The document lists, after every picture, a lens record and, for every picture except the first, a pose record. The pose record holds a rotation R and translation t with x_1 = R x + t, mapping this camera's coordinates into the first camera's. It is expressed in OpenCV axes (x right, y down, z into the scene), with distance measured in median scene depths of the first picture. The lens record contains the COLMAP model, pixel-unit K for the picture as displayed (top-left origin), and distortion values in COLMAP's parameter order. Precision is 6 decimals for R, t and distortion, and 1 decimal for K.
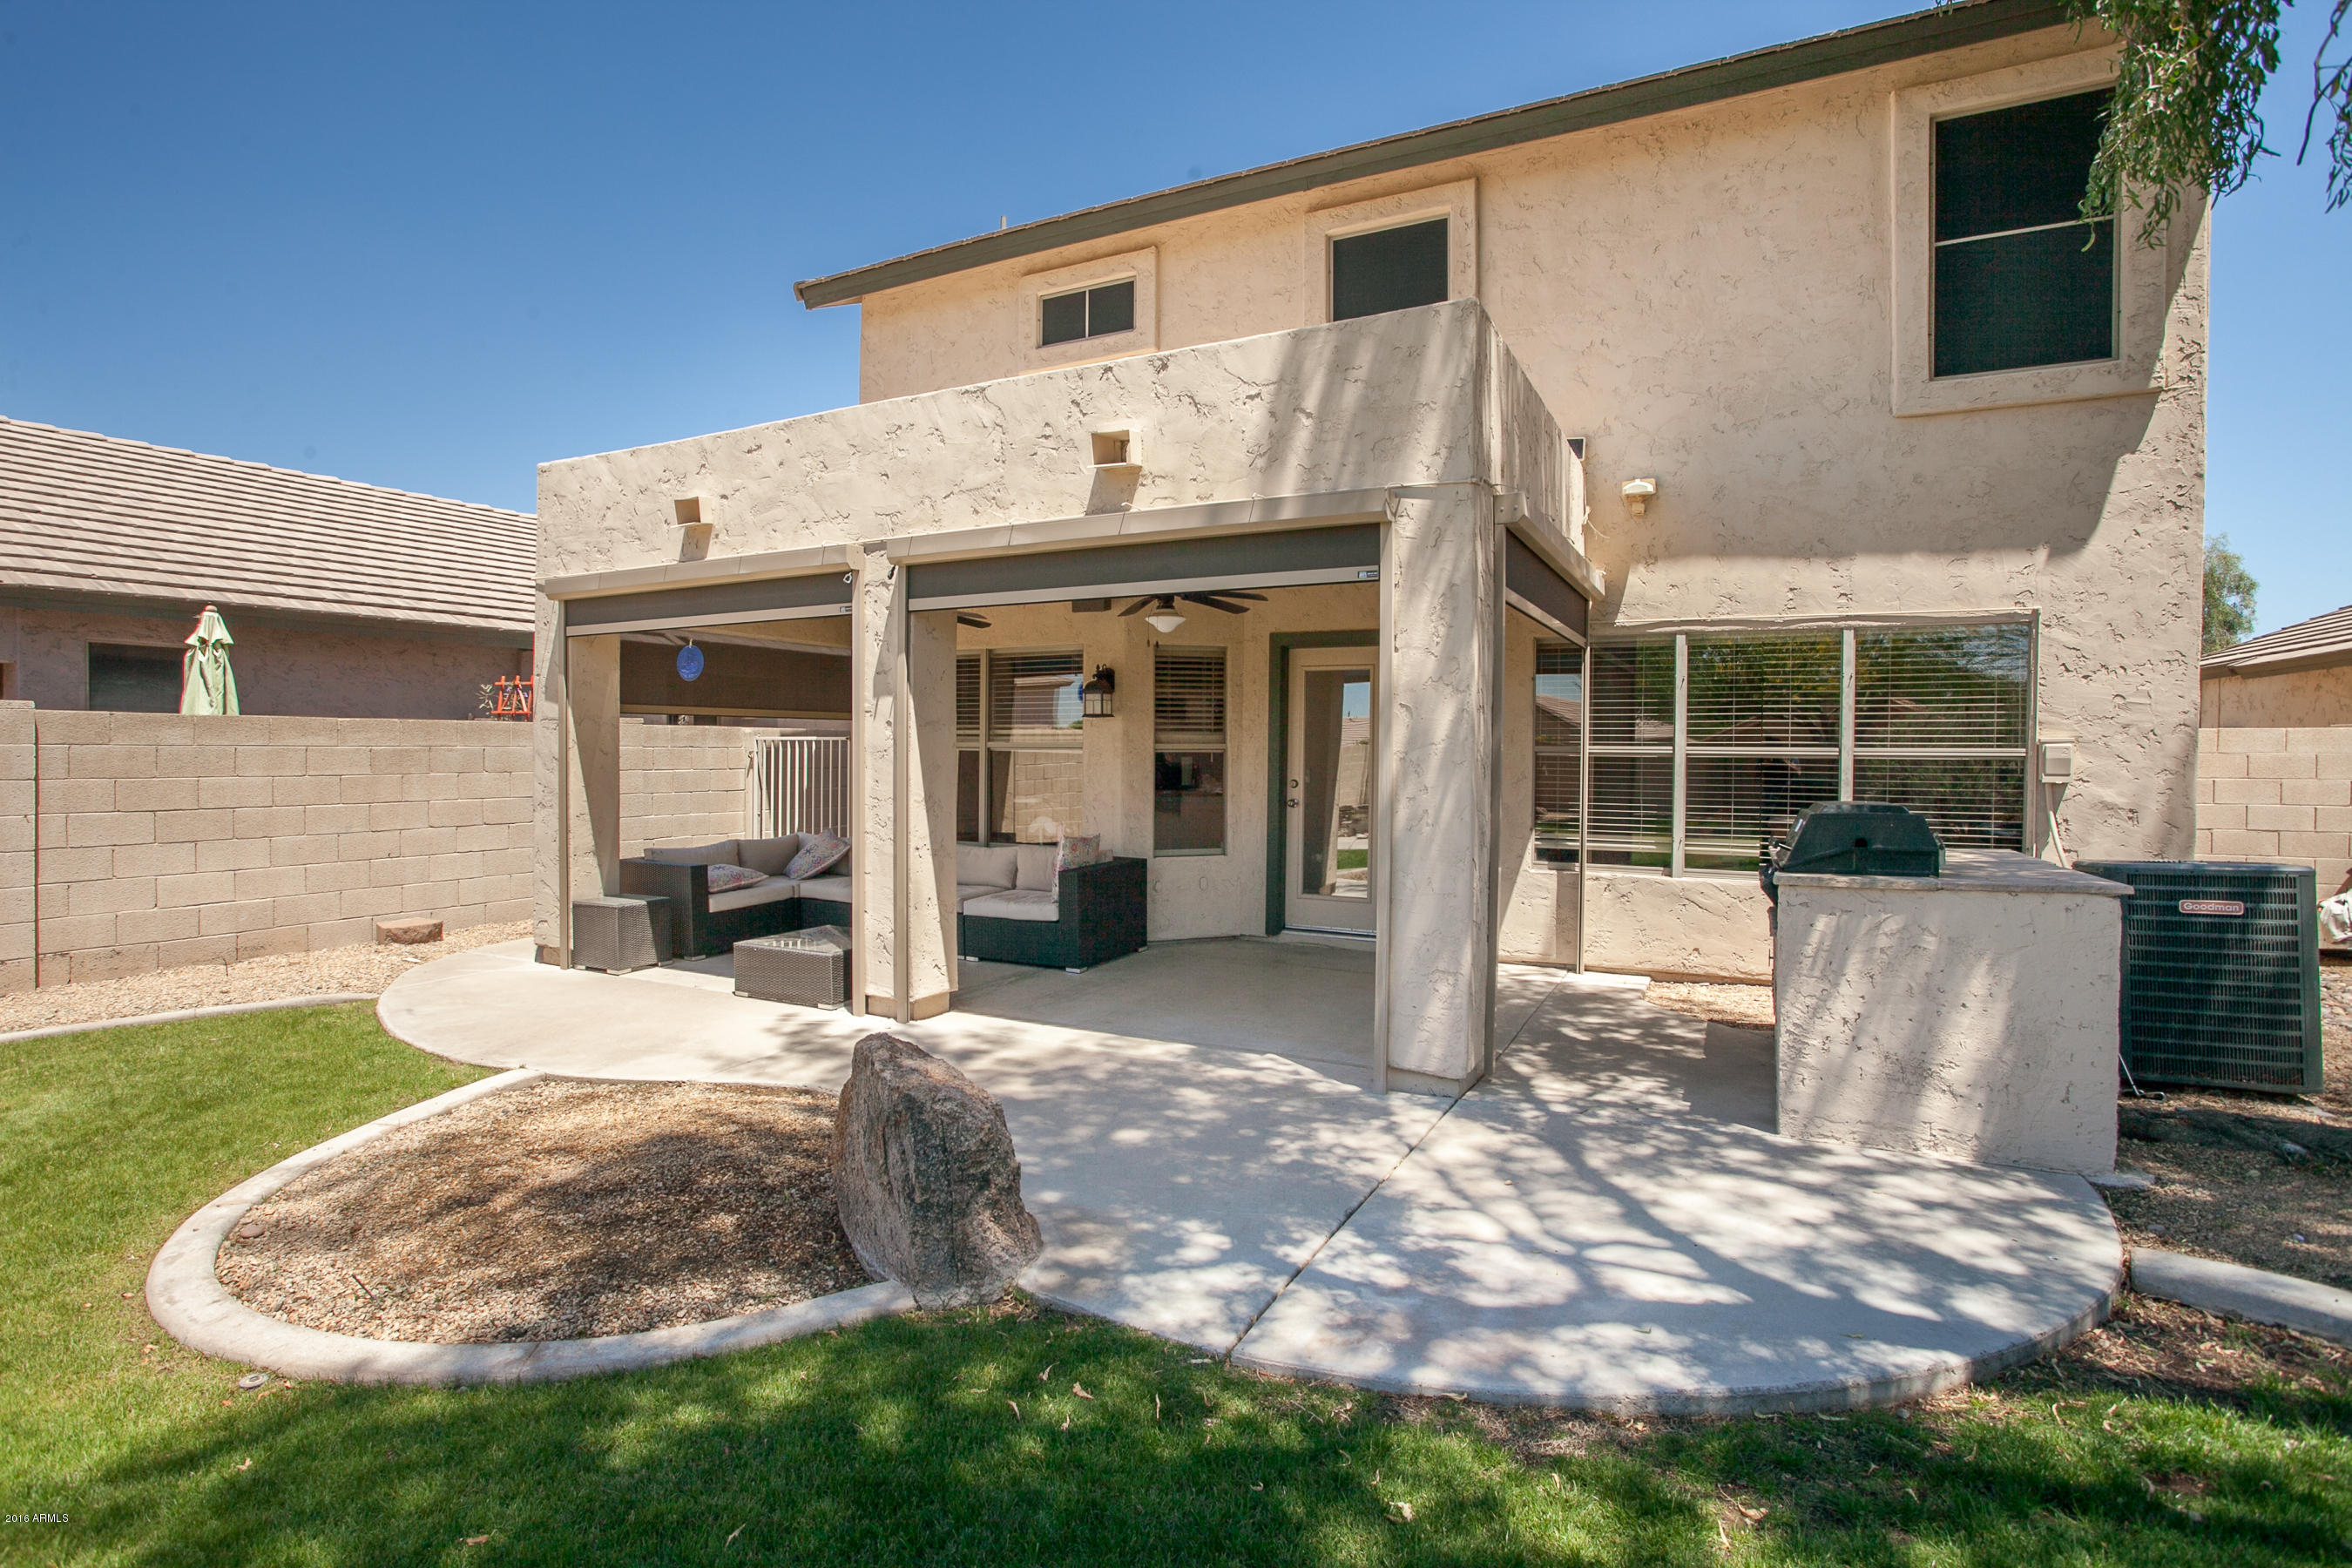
lens RADIAL K [[1174.1, 0, 1176.7], [0, 1174.1, 754.8], [0, 0, 1]] dist [-0.008174, 0.000728]
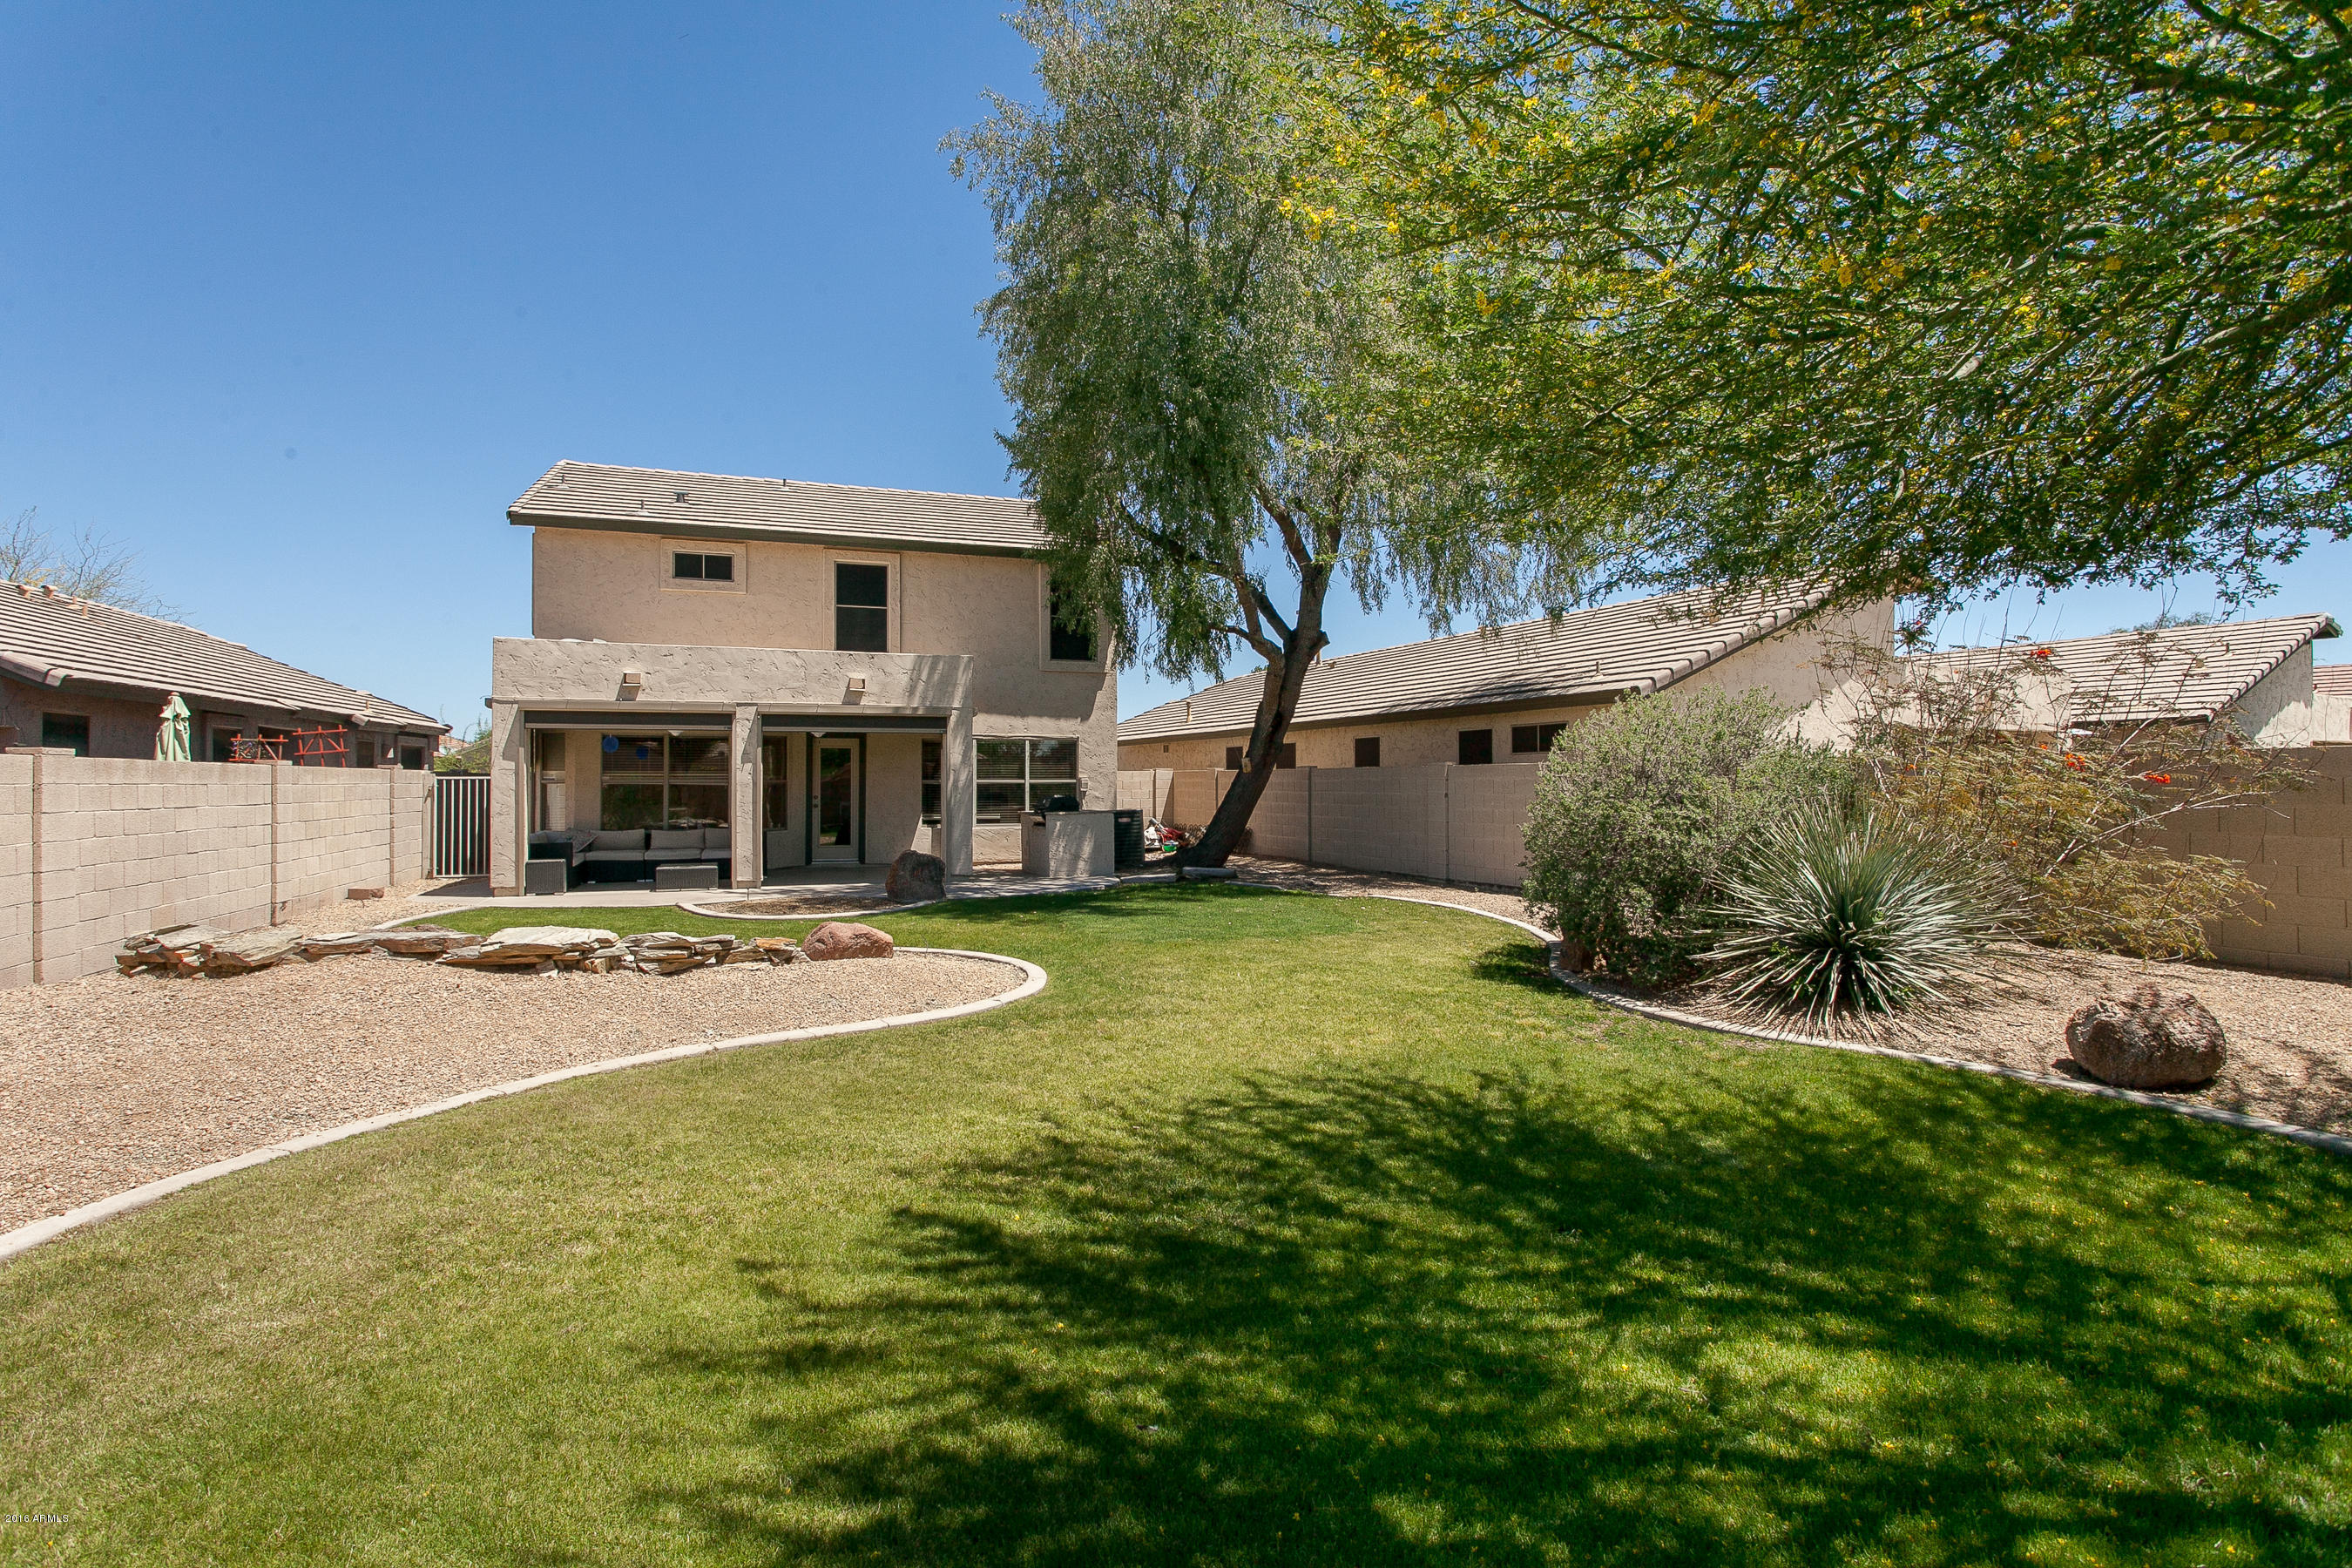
lens RADIAL K [[1296.1, 0, 1182.7], [0, 1296.1, 768.3], [0, 0, 1]] dist [-0.001368, -0.000327]
pose [[0.683961, 0.002035, 0.729516, -1.668550], [0.003902, 0.999972, -0.006449, -0.016037], [-0.729508, 0.007257, 0.683934, -1.647890]]
